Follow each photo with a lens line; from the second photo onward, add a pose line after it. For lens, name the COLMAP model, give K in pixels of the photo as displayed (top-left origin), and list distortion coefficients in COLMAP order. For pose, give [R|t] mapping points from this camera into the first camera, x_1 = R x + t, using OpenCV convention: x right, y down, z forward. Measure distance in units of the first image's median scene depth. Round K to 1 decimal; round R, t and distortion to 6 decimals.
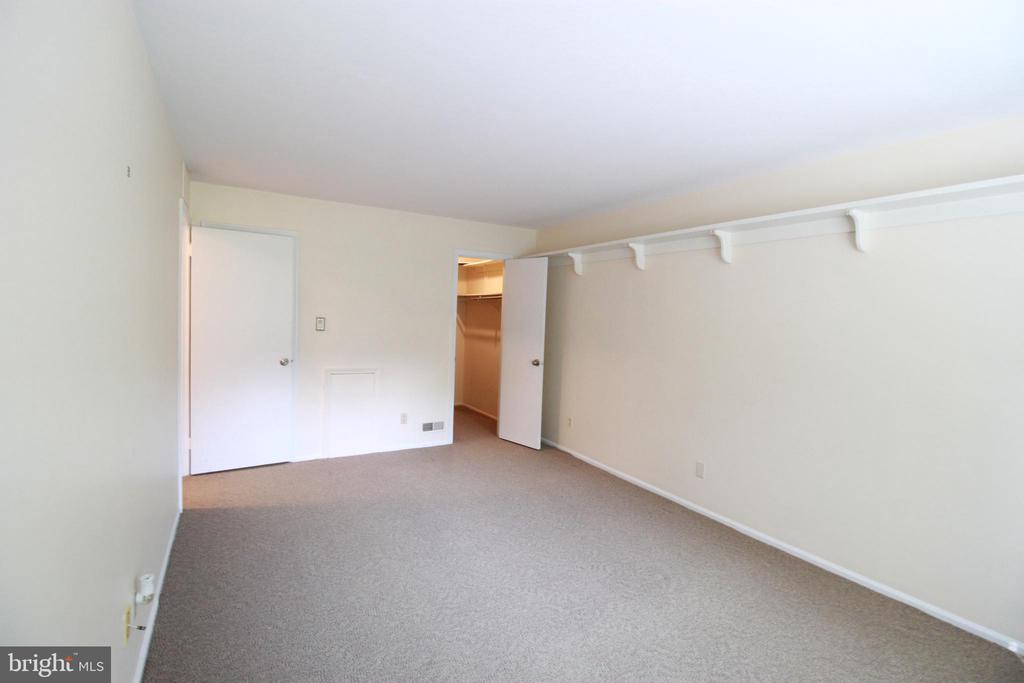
lens RADIAL K [[477.3, 0, 514.7], [0, 477.3, 336.9], [0, 0, 1]] dist [0.000370, -0.010316]
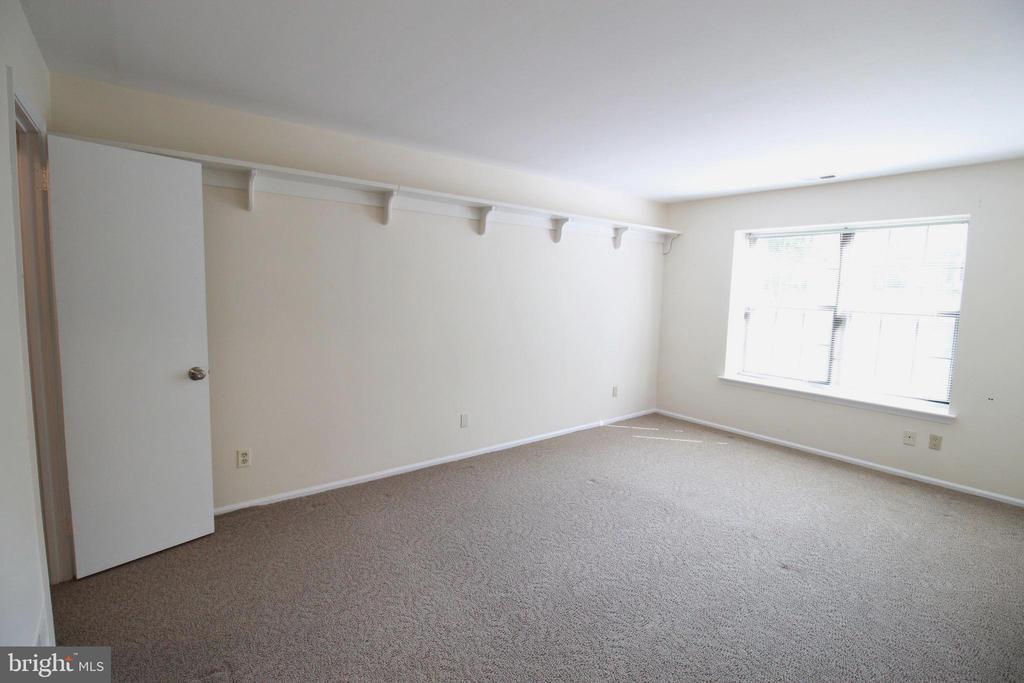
lens RADIAL K [[477.3, 0, 514.7], [0, 477.3, 336.9], [0, 0, 1]] dist [0.000370, -0.010316]
pose [[-0.136681, -0.126876, 0.982457, -0.496288], [0.032614, 0.990650, 0.132471, -0.039851], [-0.990078, 0.050148, -0.131265, 0.733472]]
